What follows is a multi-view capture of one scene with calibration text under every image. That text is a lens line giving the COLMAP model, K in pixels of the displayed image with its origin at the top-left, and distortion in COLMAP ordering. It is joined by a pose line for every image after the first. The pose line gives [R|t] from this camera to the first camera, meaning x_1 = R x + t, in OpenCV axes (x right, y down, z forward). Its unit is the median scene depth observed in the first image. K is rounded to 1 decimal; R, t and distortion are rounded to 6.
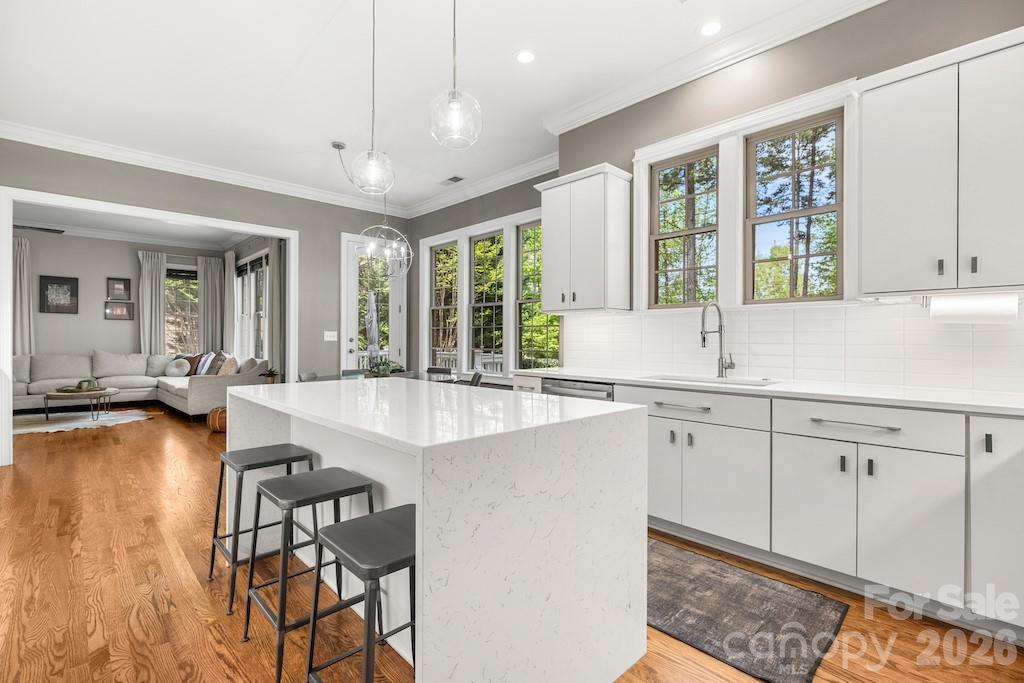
lens RADIAL K [[460.5, 0, 512.0], [0, 460.5, 341.5], [0, 0, 1]] dist [0.016749, -0.000011]
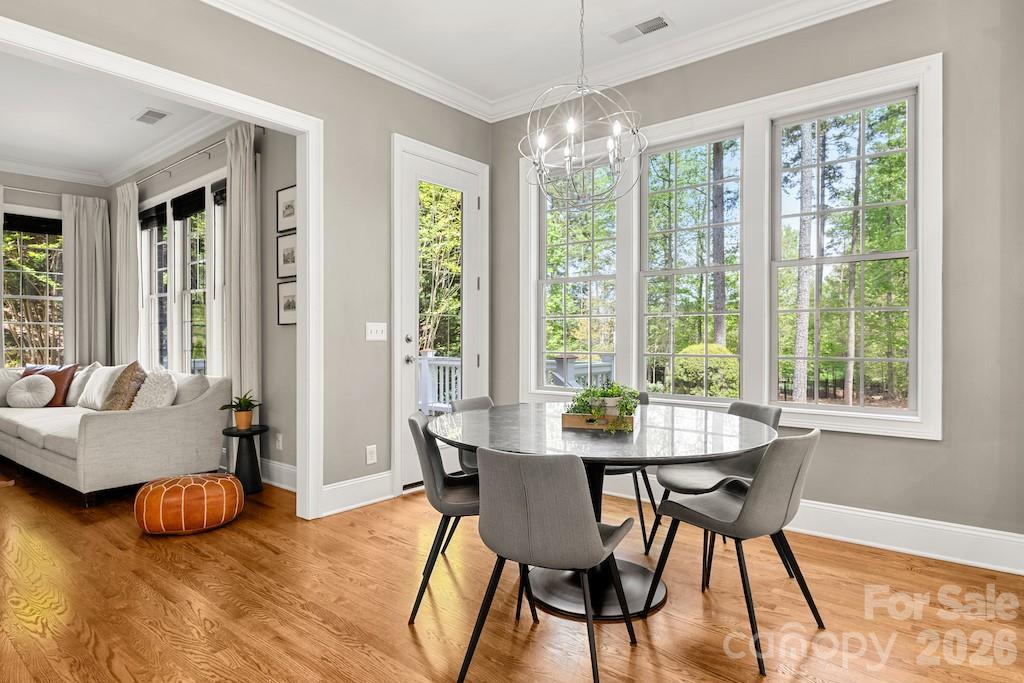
lens RADIAL K [[573.7, 0, 512.0], [0, 573.7, 341.5], [0, 0, 1]] dist [0.004963, 0.001526]
pose [[0.992523, -0.005349, 0.121944, -0.238622], [0.005284, 0.999986, 0.000857, -0.000293], [-0.121947, -0.000206, 0.992537, 0.255555]]
